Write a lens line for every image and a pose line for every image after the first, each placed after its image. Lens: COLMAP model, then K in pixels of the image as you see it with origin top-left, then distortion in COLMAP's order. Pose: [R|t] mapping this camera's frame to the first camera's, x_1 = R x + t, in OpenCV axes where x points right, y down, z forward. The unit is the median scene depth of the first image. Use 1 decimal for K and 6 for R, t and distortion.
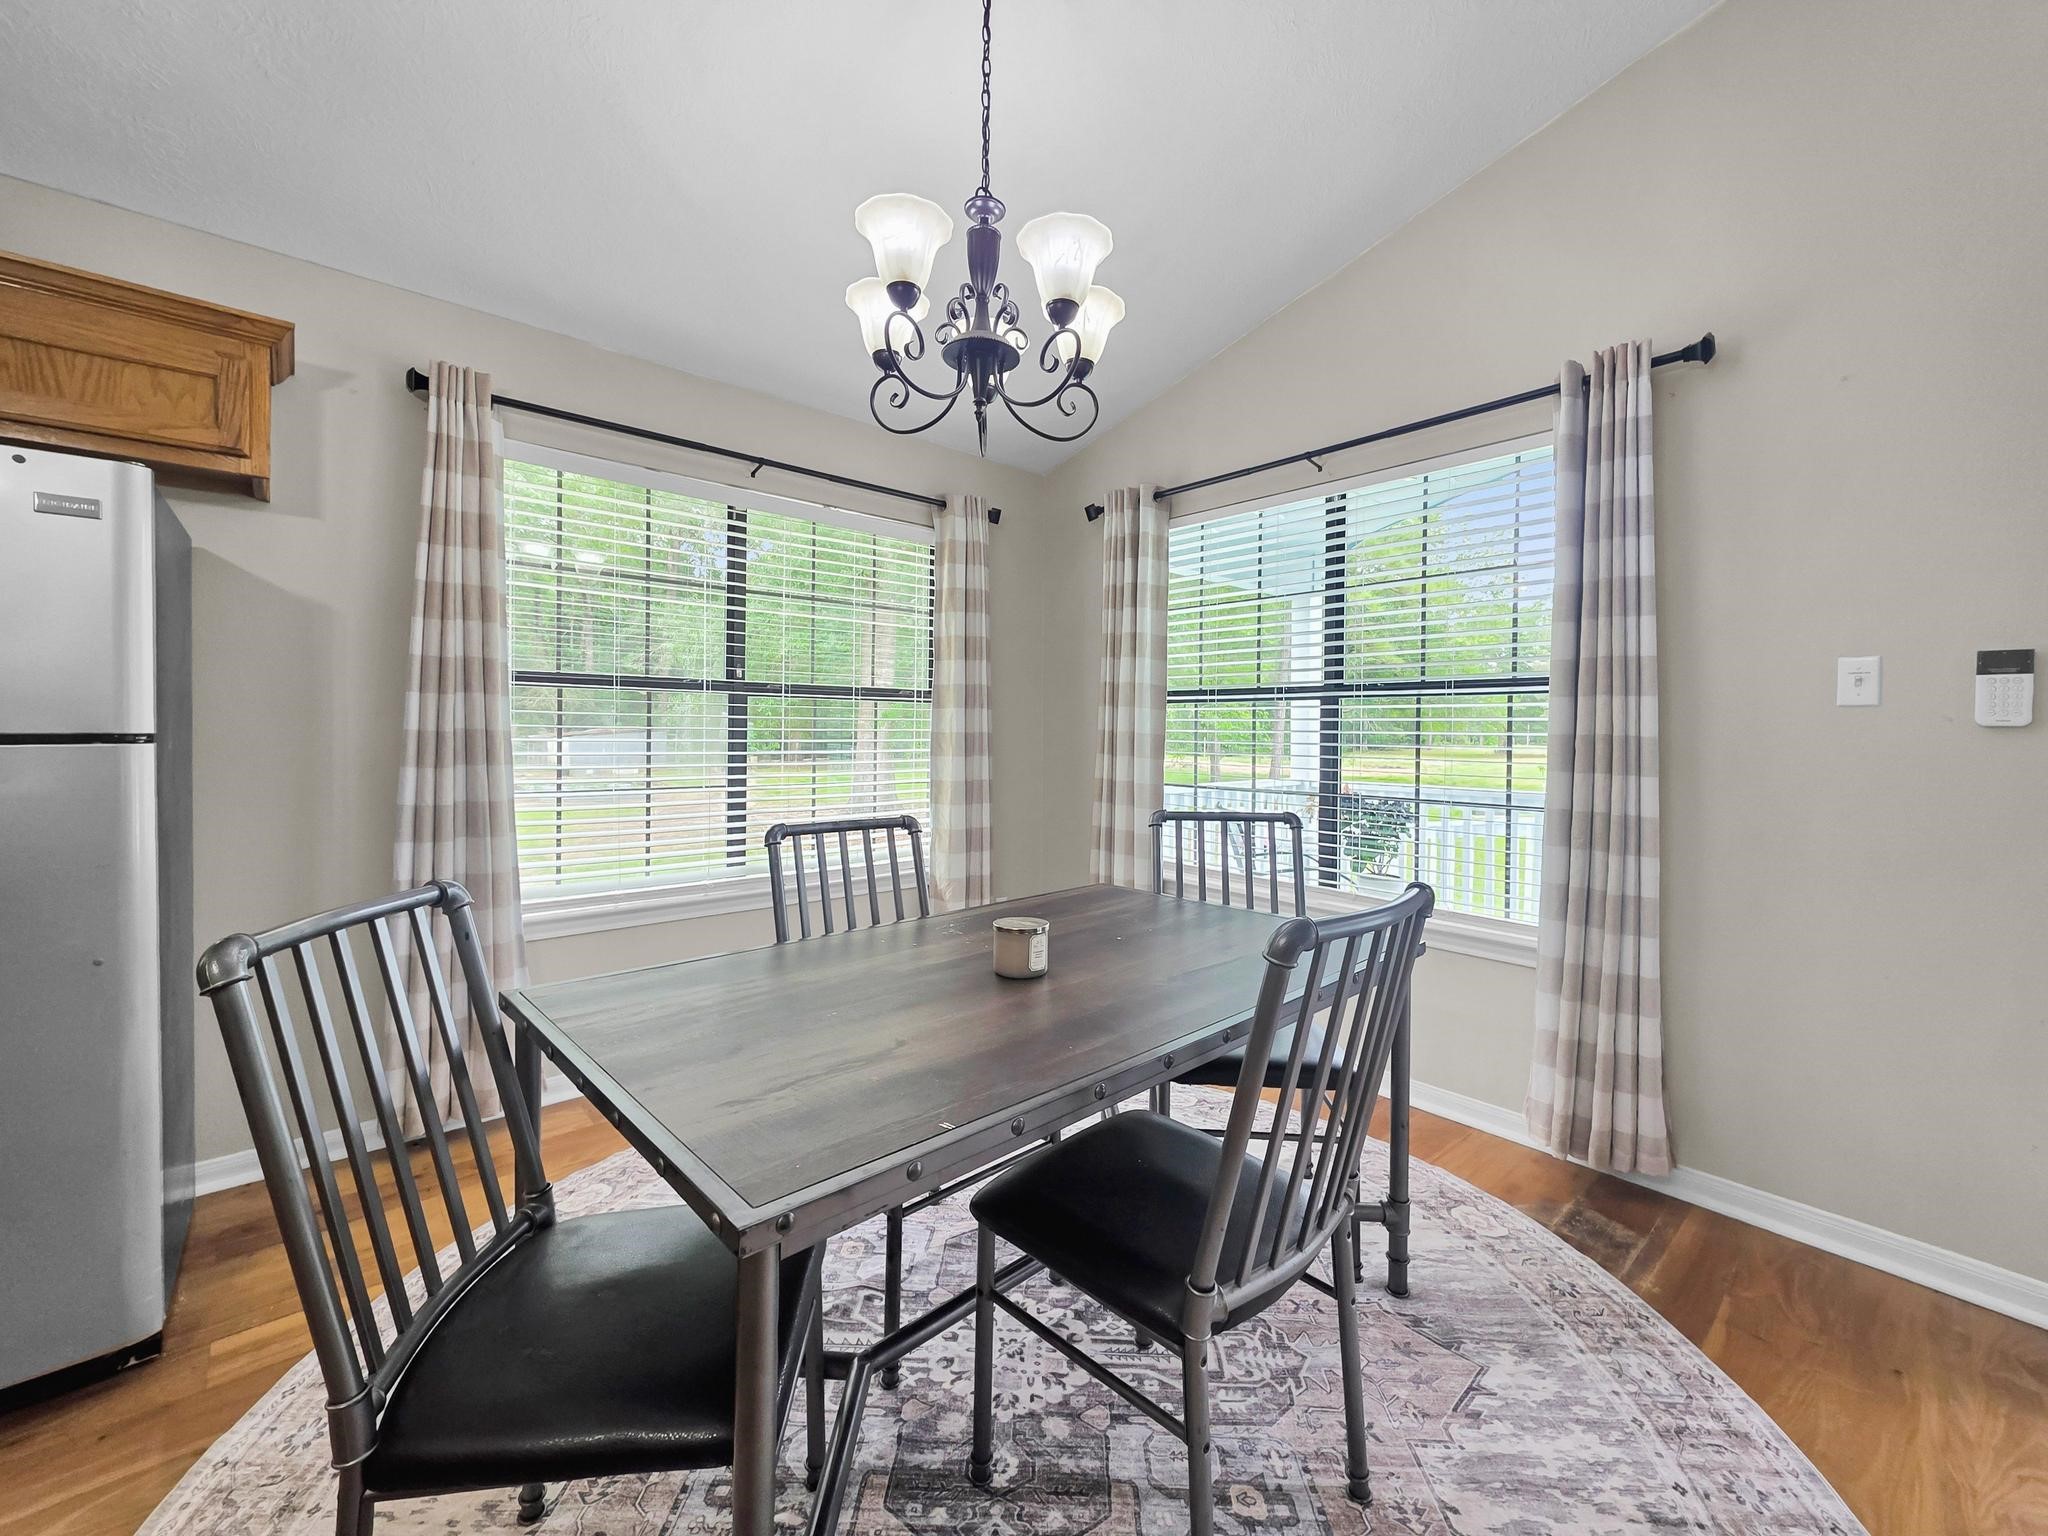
lens RADIAL K [[829.5, 0, 1026.0], [0, 829.5, 737.1], [0, 0, 1]] dist [0.000760, 0.000295]
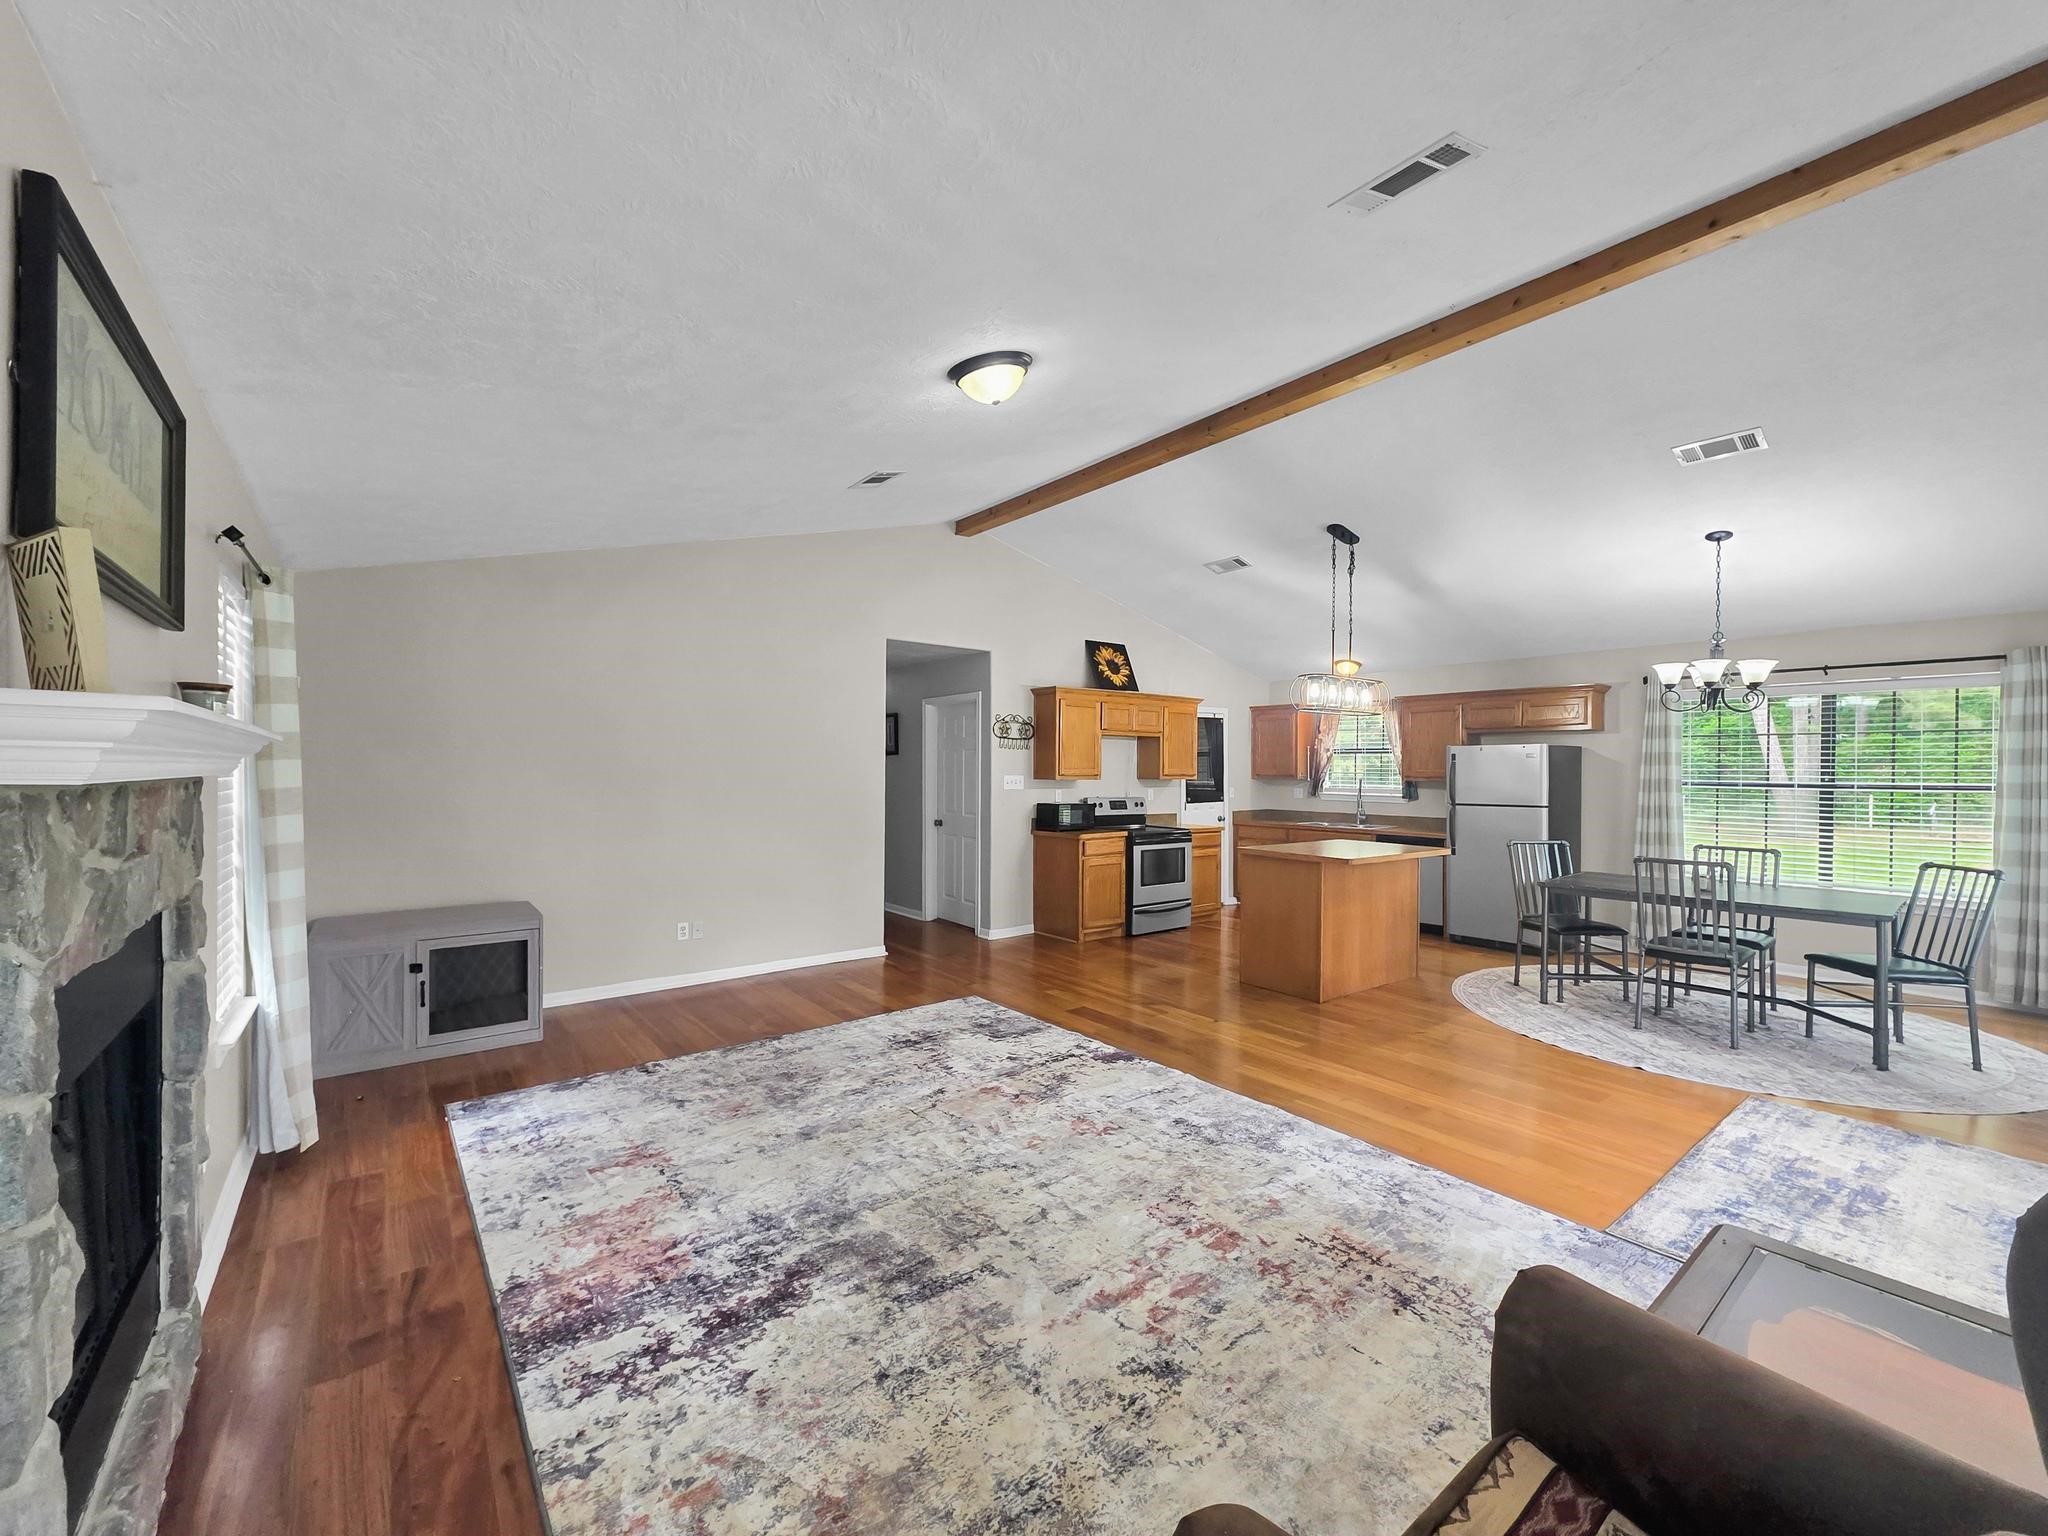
lens RADIAL K [[826.1, 0, 1024.0], [0, 826.1, 768.0], [0, 0, 1]] dist [0.001459, 0.000298]
pose [[-0.058387, -0.011815, -0.998224, 2.268065], [-0.014012, 0.999841, -0.011015, -0.077160], [0.998196, 0.013344, -0.058543, -0.970245]]
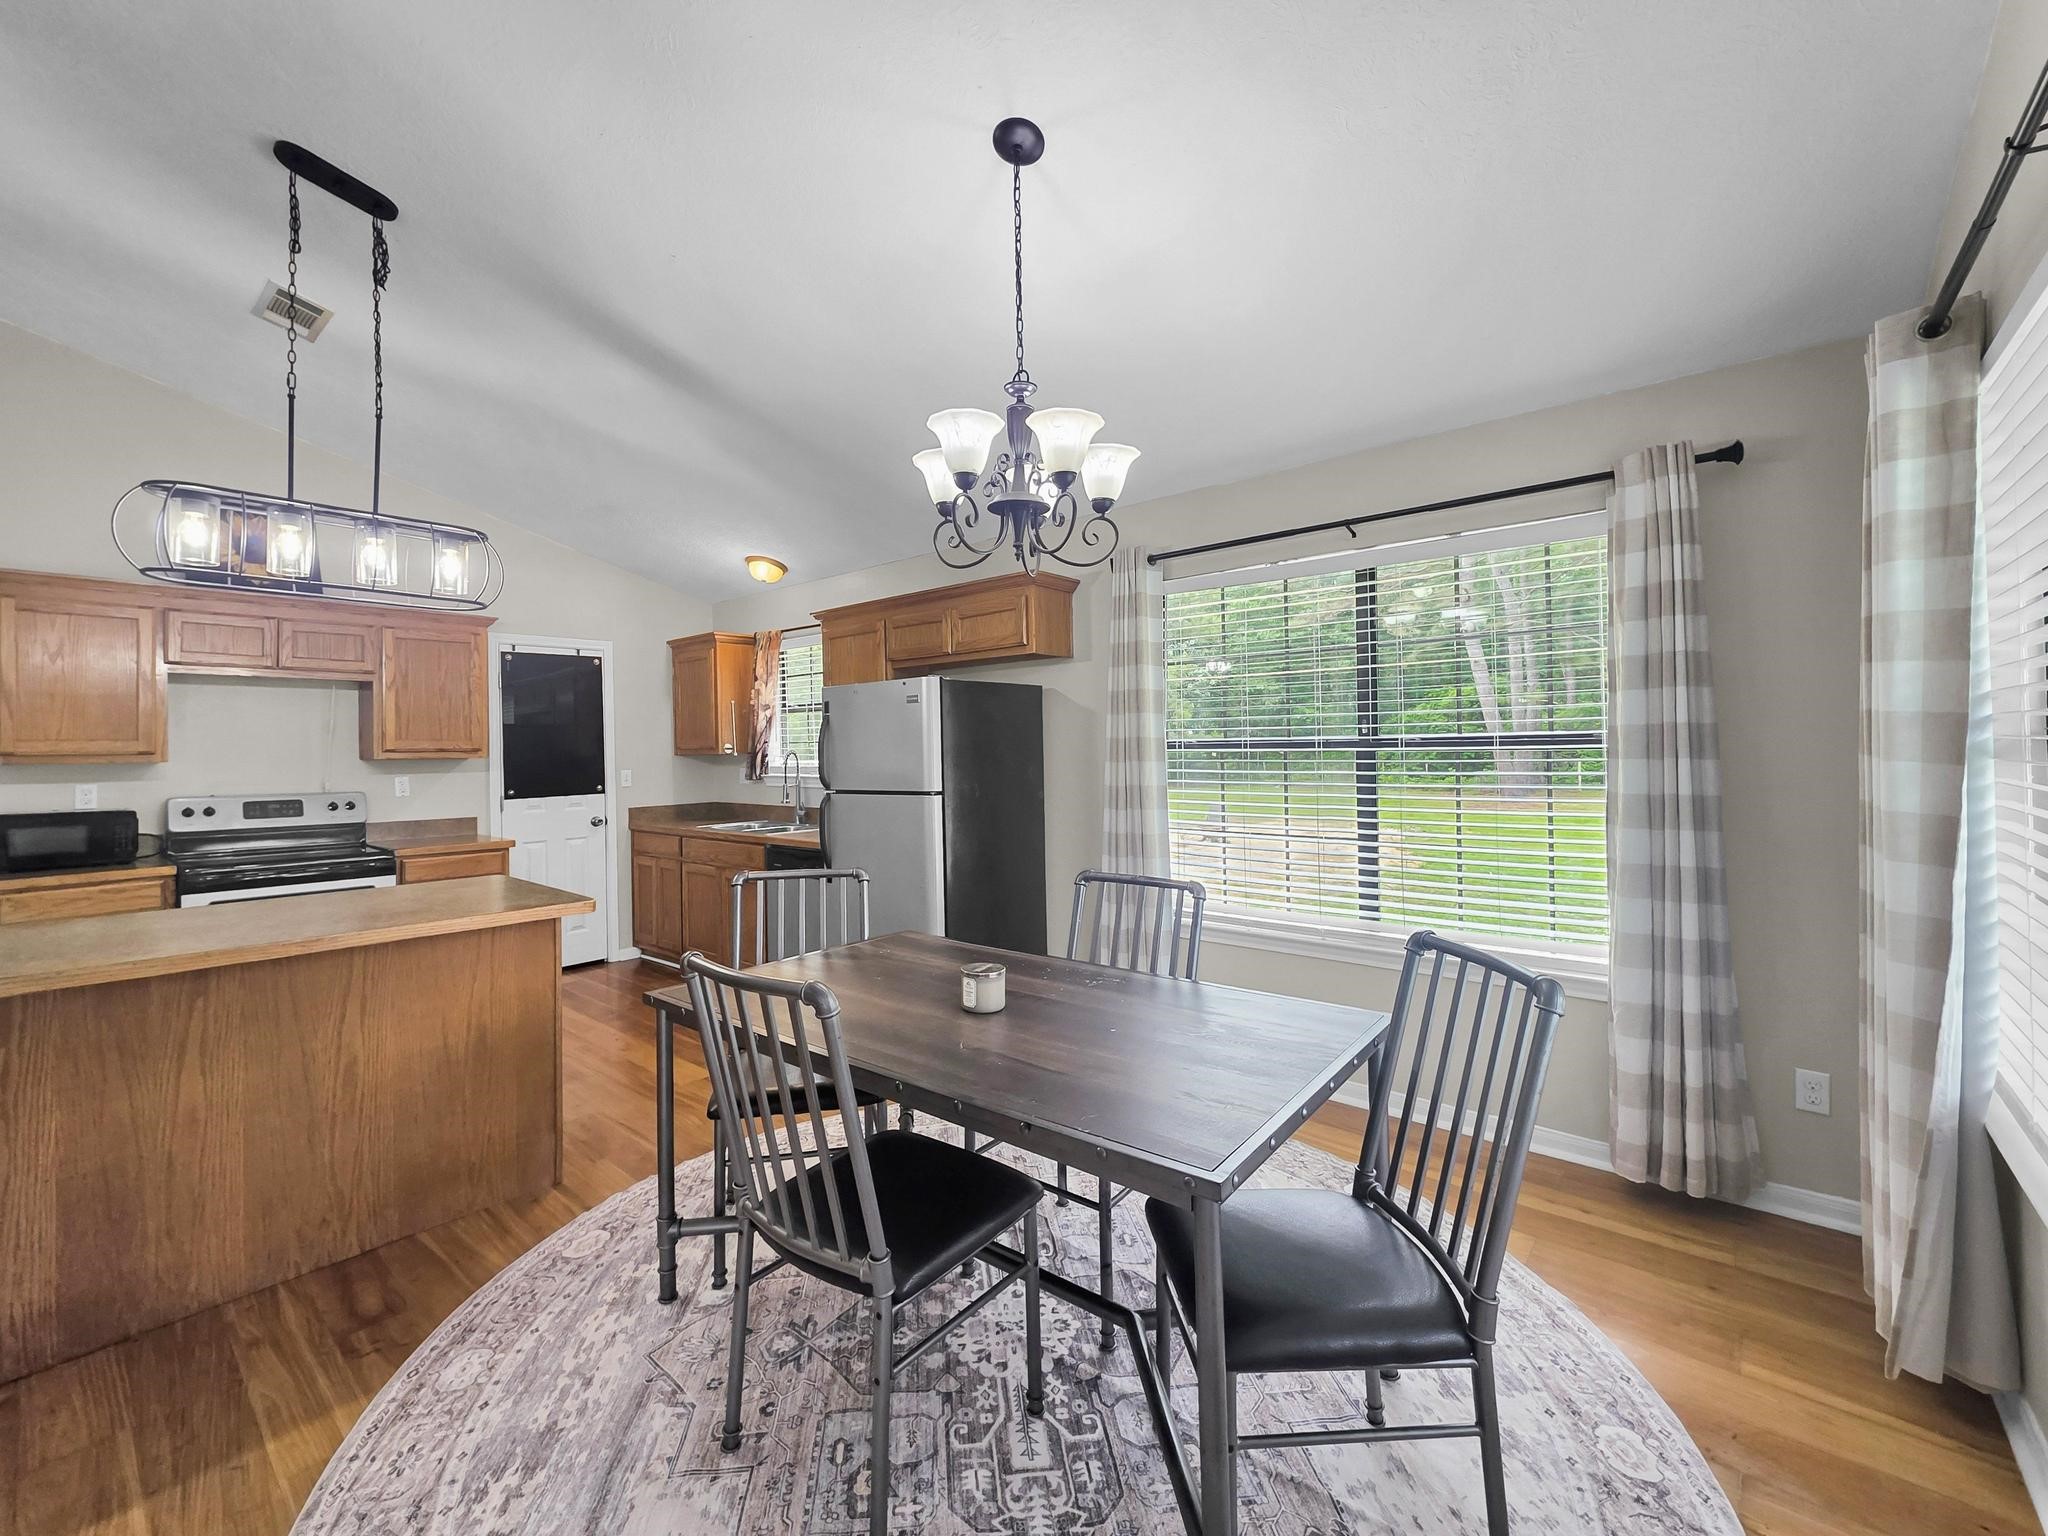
lens RADIAL K [[845.8, 0, 1004.4], [0, 845.8, 737.2], [0, 0, 1]] dist [-0.001375, 0.000216]
pose [[0.131774, -0.027619, -0.990895, 0.874772], [0.008714, 0.999605, -0.026703, -0.061665], [0.991241, -0.005116, 0.131963, 0.597855]]
